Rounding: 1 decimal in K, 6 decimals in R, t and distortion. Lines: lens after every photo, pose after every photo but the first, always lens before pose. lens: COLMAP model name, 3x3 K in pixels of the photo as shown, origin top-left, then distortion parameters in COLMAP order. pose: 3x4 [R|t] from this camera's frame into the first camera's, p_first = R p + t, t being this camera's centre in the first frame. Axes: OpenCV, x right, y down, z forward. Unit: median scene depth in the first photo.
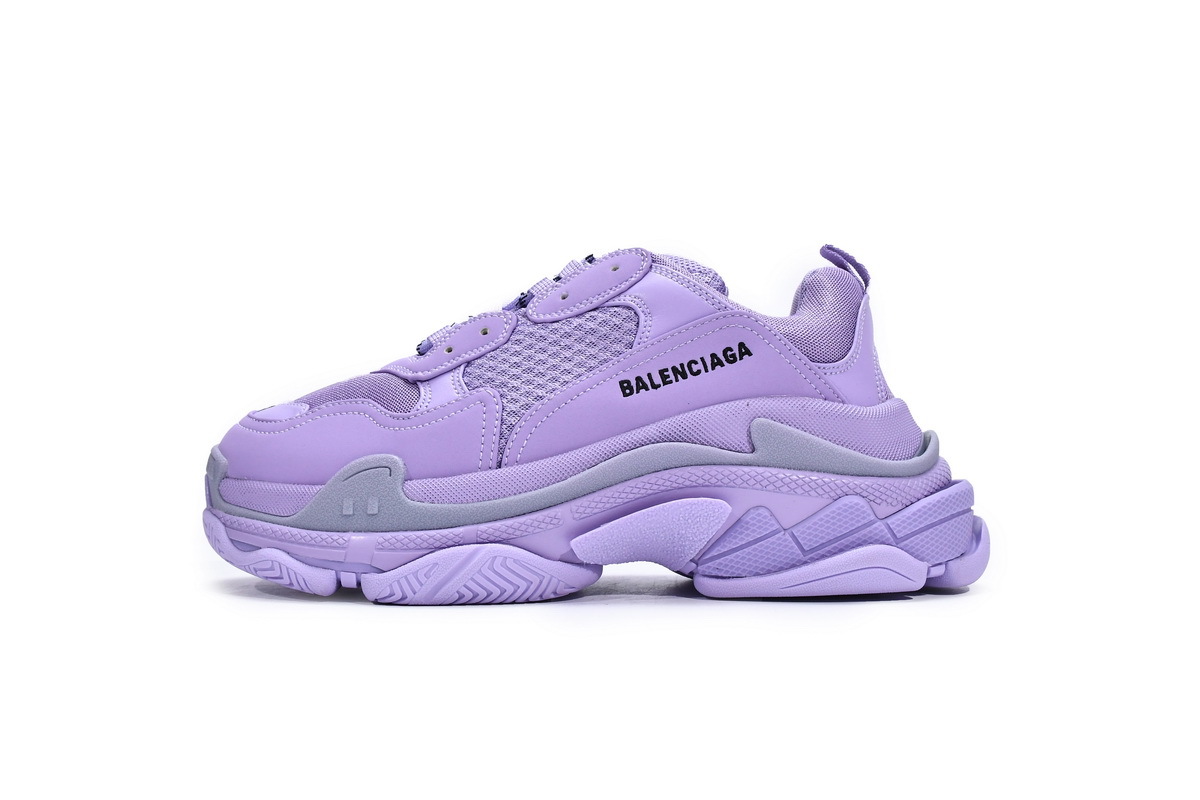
lens RADIAL K [[1455.9, 0, 598.6], [0, 1455.9, 401.3], [0, 0, 1]] dist [0.105114, 0.000000]
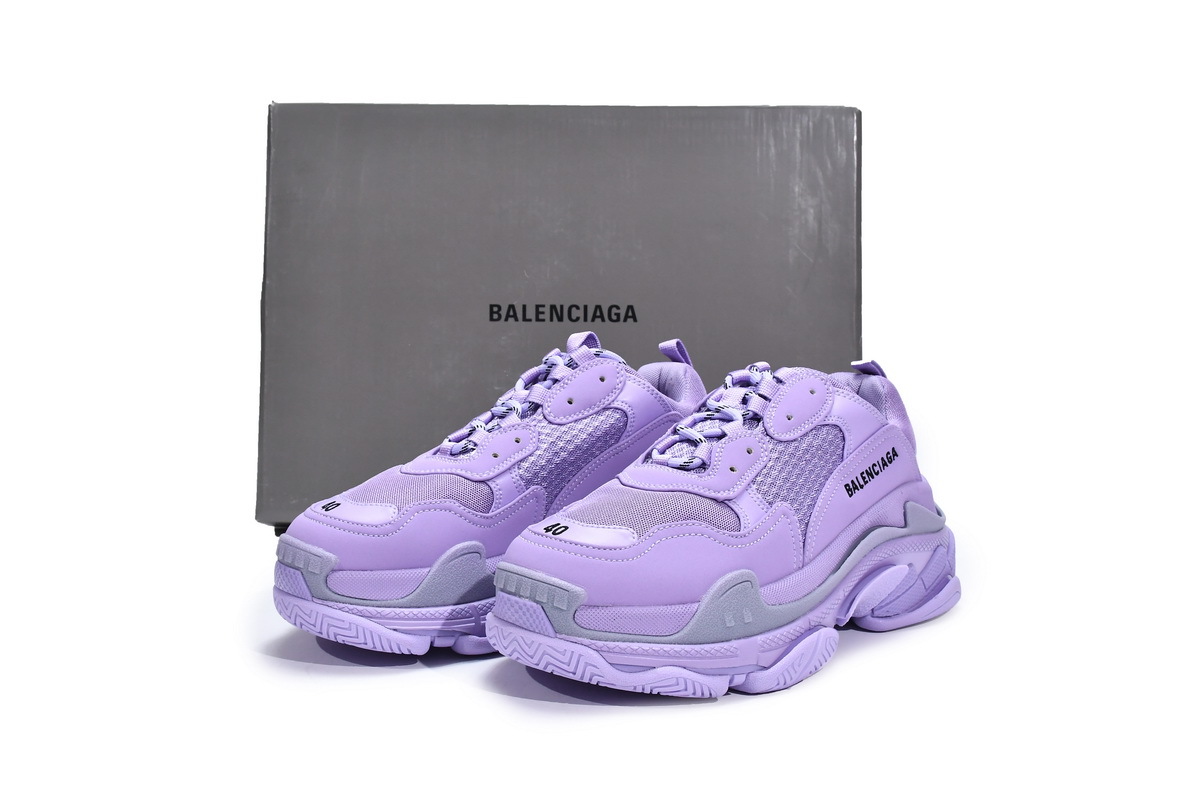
lens RADIAL K [[1319.6, 0, 598.8], [0, 1319.6, 402.2], [0, 0, 1]] dist [-0.030679, 0.000000]
pose [[0.663507, -0.071036, 0.744790, -1.011730], [-0.021890, 0.993213, 0.114230, -0.219155], [-0.747849, -0.092096, 0.657449, 0.393688]]
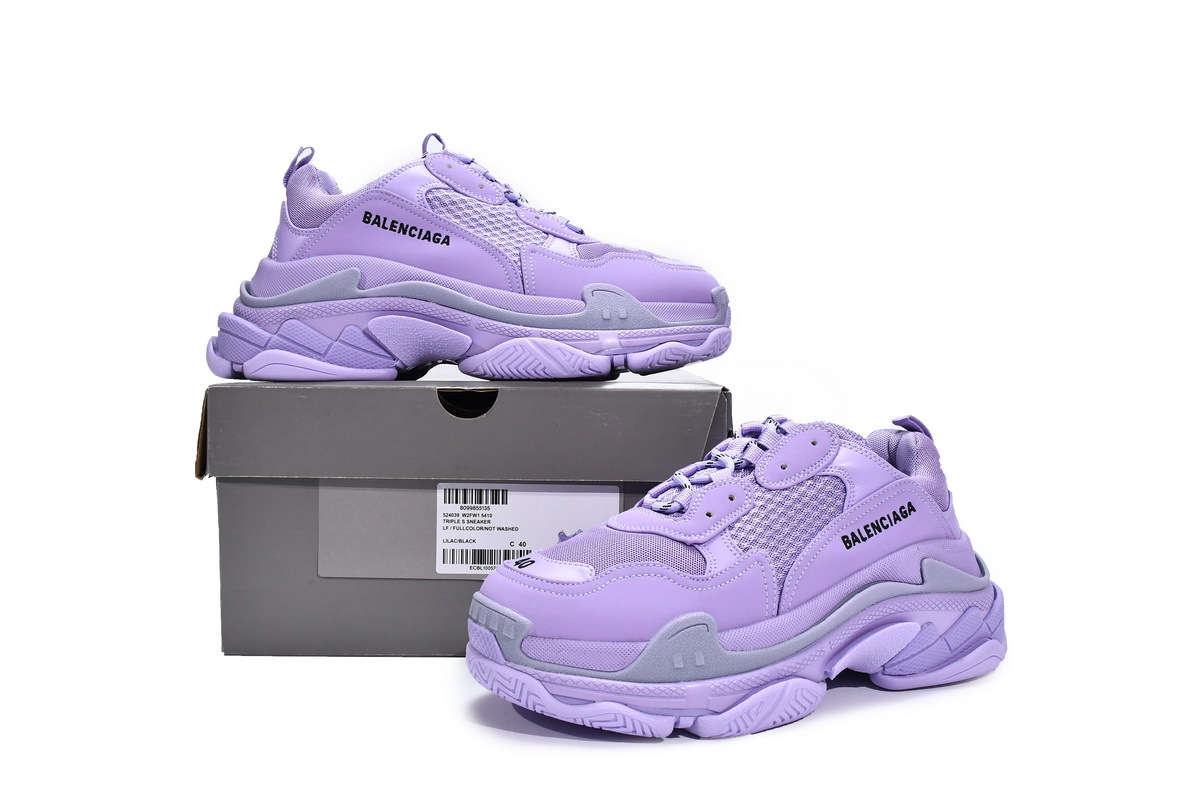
lens RADIAL K [[1152.7, 0, 602.9], [0, 1152.7, 398.4], [0, 0, 1]] dist [-0.033406, 0.000000]
pose [[0.849952, -0.012485, 0.526712, -0.709306], [-0.015919, 0.998654, 0.049361, -0.185403], [-0.526619, -0.050339, 0.848609, 0.245560]]
